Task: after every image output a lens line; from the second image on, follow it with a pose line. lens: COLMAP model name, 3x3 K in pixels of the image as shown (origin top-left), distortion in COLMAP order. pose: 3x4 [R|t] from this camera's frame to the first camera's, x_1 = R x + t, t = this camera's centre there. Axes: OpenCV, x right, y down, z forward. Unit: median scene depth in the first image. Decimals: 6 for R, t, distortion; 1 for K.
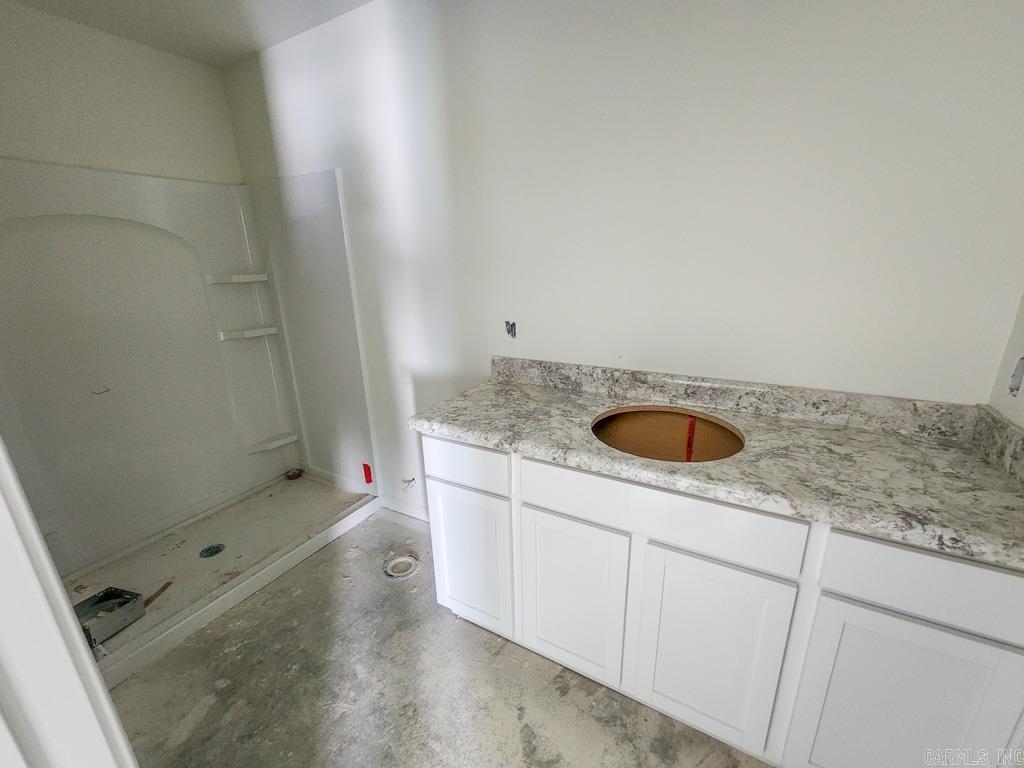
lens RADIAL K [[421.3, 0, 509.7], [0, 421.3, 385.0], [0, 0, 1]] dist [0.001677, 0.000149]
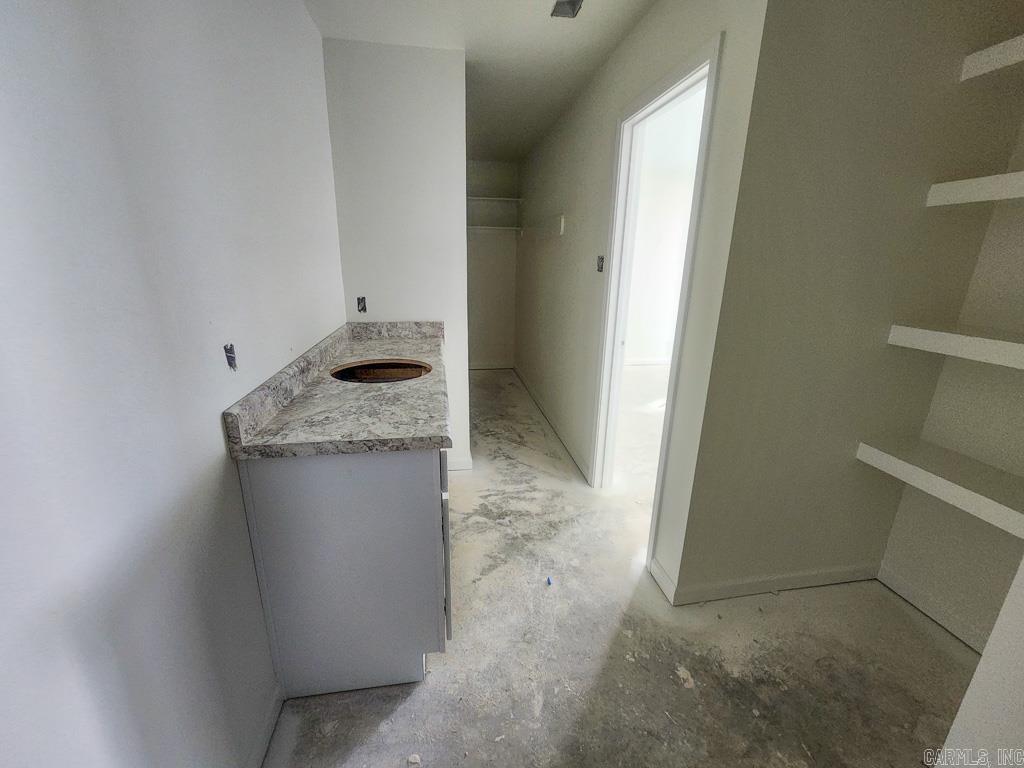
lens RADIAL K [[421.3, 0, 509.7], [0, 421.3, 385.0], [0, 0, 1]] dist [0.001677, 0.000149]
pose [[-0.633820, -0.203961, 0.746105, -0.893987], [0.225594, 0.873921, 0.430545, -0.332557], [-0.739851, 0.441205, -0.507896, 1.271357]]
